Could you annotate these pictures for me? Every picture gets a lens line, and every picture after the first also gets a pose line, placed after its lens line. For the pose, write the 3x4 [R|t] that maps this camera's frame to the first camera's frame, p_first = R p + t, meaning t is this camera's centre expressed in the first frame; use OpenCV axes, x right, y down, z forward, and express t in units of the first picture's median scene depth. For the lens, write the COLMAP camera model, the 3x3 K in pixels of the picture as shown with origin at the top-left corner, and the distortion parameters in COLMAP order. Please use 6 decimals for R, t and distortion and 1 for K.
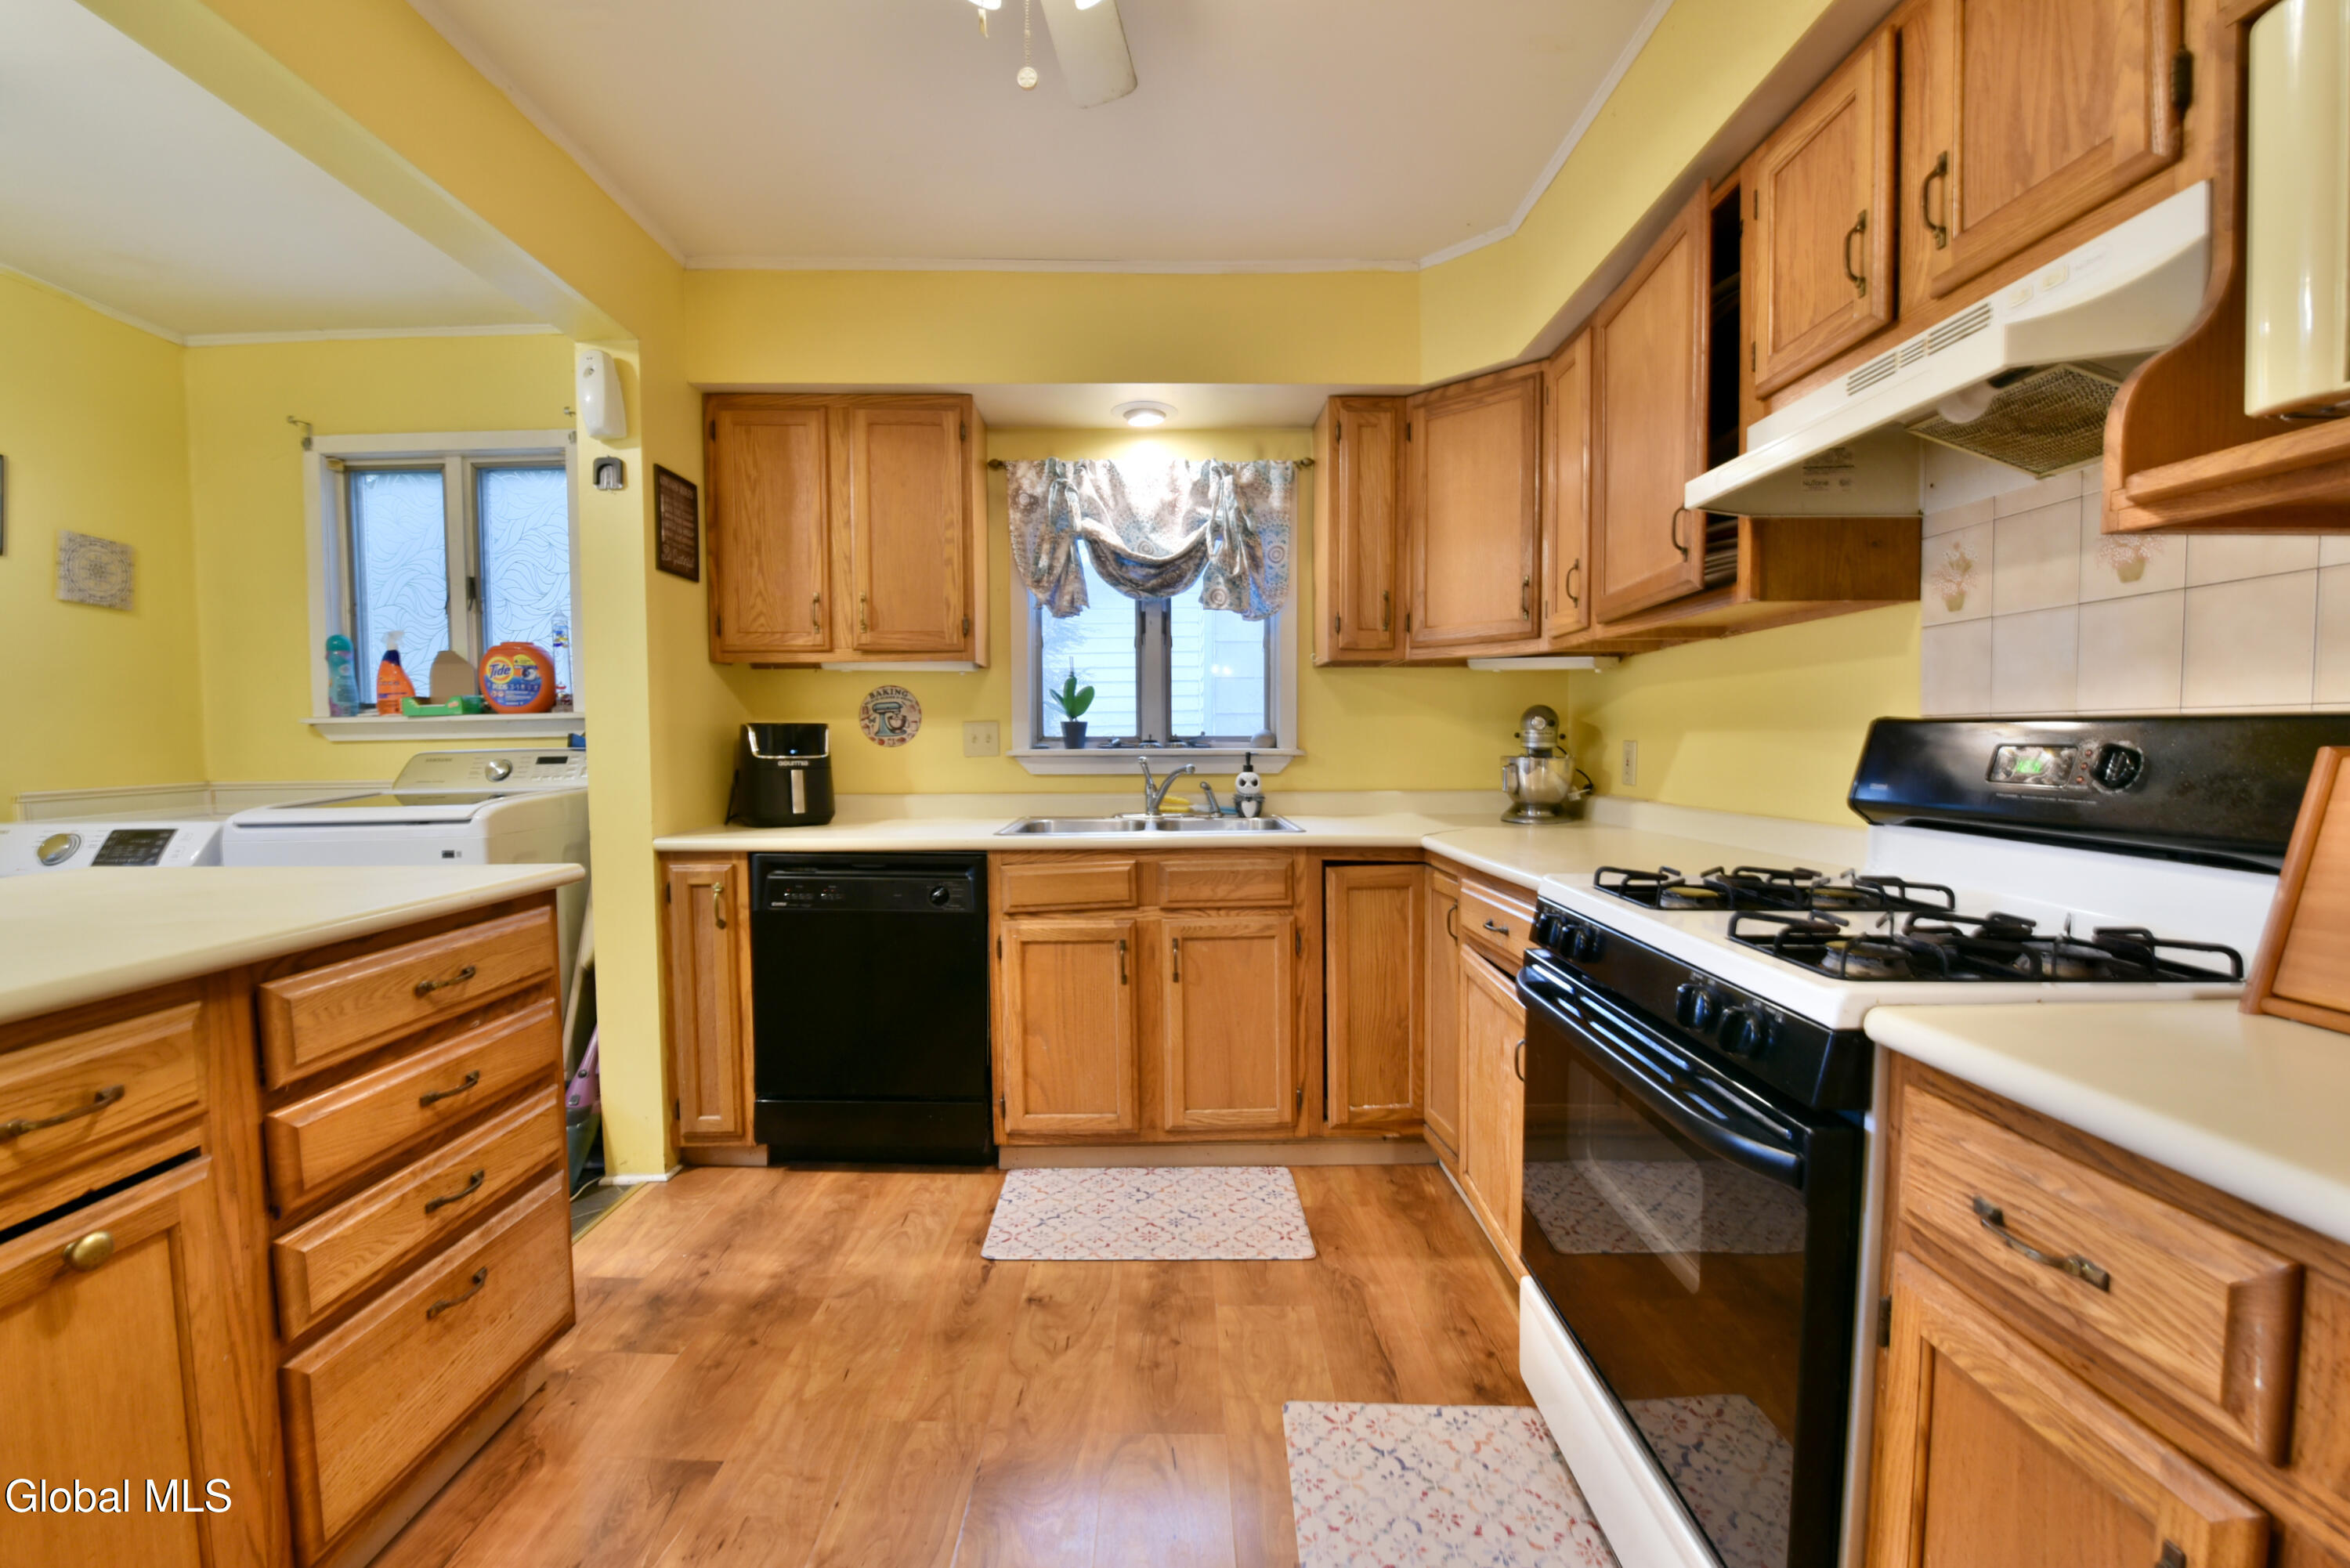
lens RADIAL K [[984.3, 0, 1185.9], [0, 984.3, 786.3], [0, 0, 1]] dist [-0.013792, -0.004051]
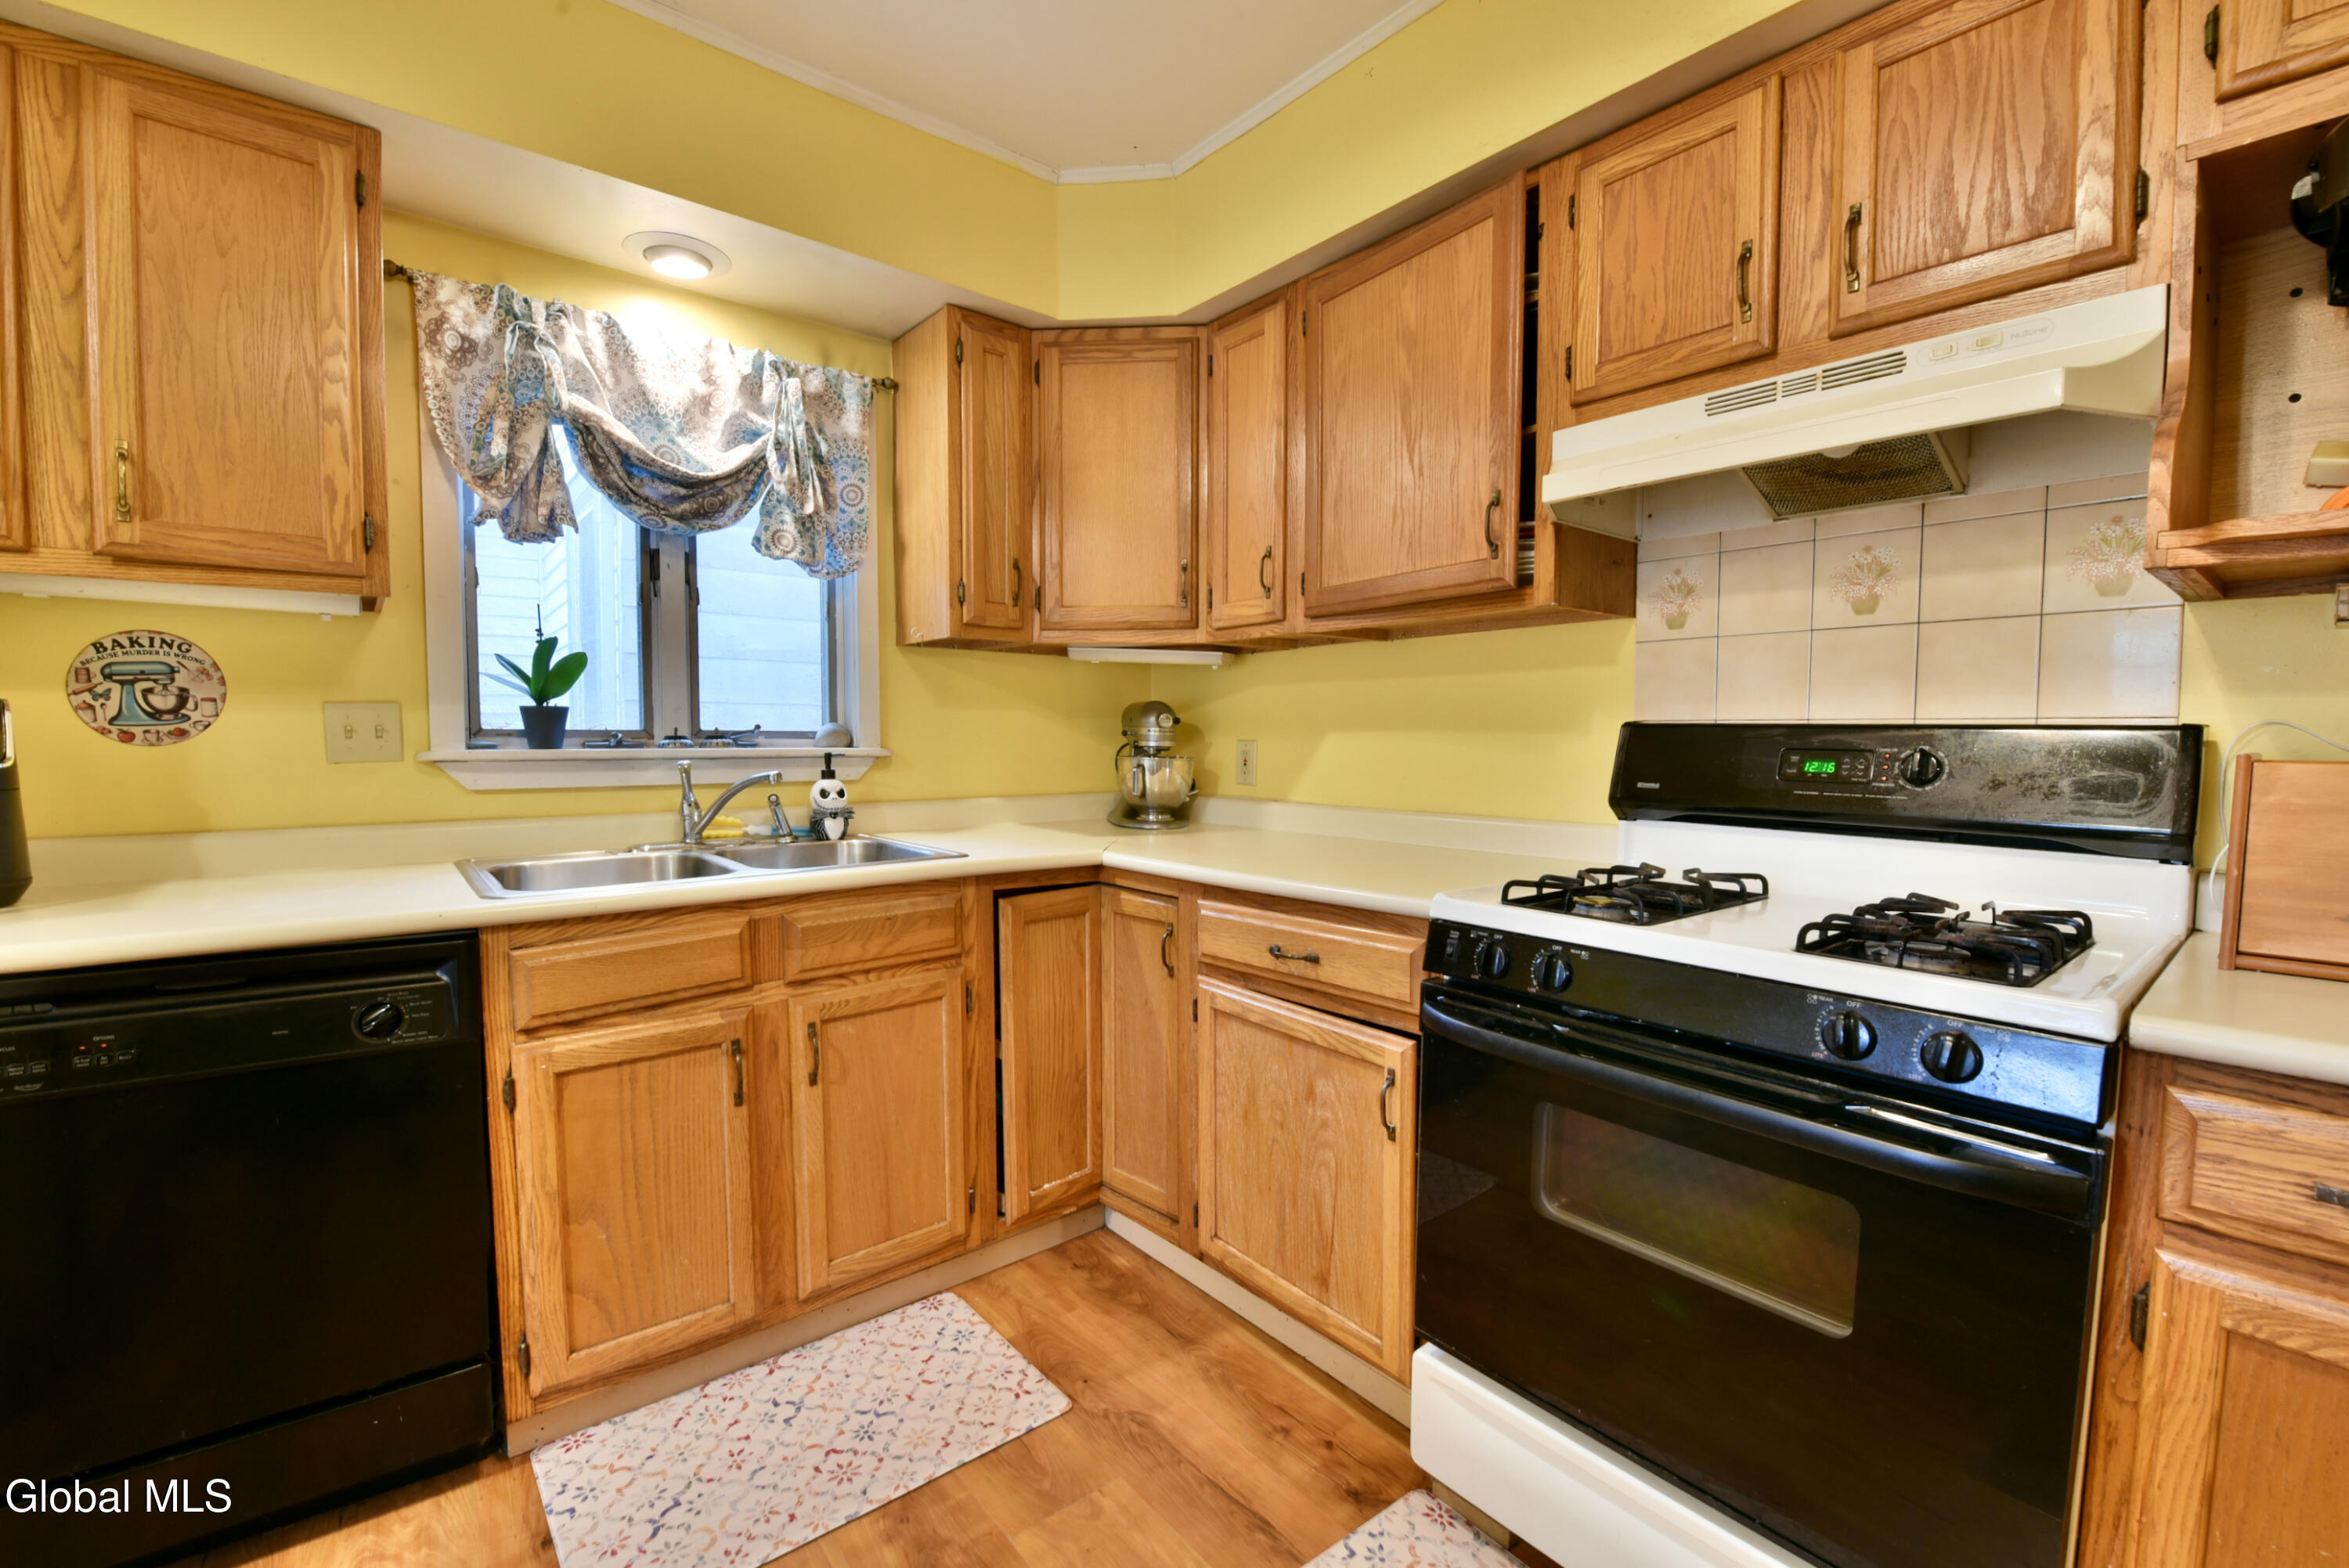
lens RADIAL K [[983.9, 0, 1185.4], [0, 983.9, 786.3], [0, 0, 1]] dist [-0.013792, -0.004051]
pose [[0.776542, -0.025595, 0.629546, -0.232866], [0.022517, 0.999664, 0.012867, -0.014834], [-0.629664, 0.004184, 0.776857, 0.290423]]
